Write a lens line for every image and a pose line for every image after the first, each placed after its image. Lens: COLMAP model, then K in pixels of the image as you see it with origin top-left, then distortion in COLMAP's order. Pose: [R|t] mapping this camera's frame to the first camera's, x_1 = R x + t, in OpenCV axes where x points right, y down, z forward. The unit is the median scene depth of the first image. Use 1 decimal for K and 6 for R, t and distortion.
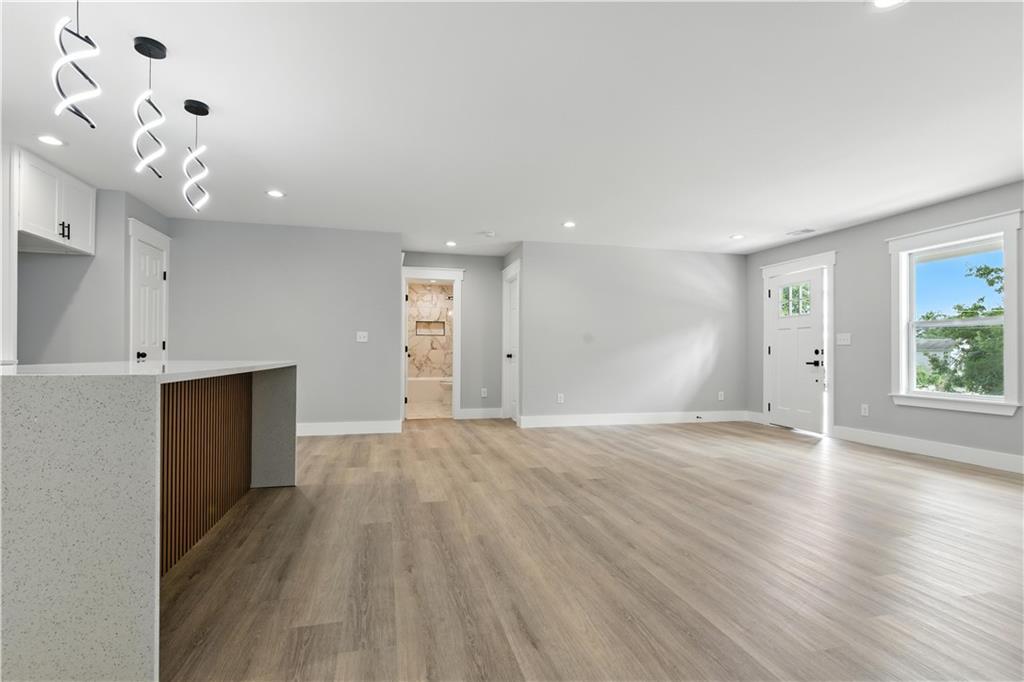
lens RADIAL K [[487.6, 0, 507.6], [0, 487.6, 335.1], [0, 0, 1]] dist [0.000662, 0.000198]
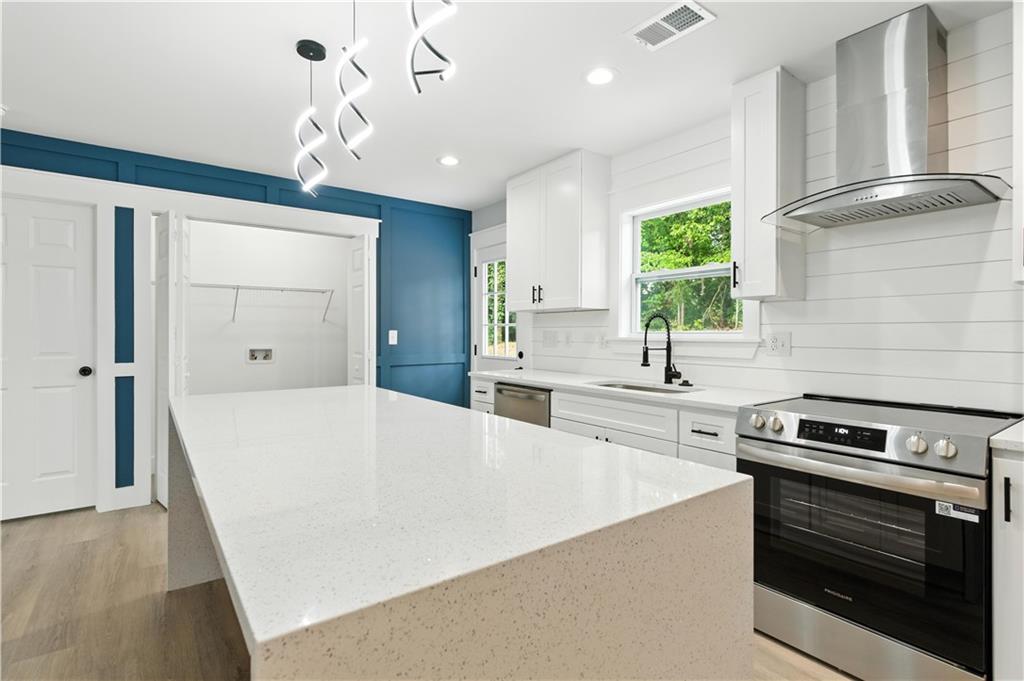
lens RADIAL K [[487.6, 0, 507.6], [0, 487.6, 334.6], [0, 0, 1]] dist [0.000662, 0.000198]
pose [[-0.923907, -0.004884, -0.382586, -0.436484], [0.007782, 0.999472, -0.031552, -0.029671], [0.382538, -0.032128, -0.923381, 1.143272]]
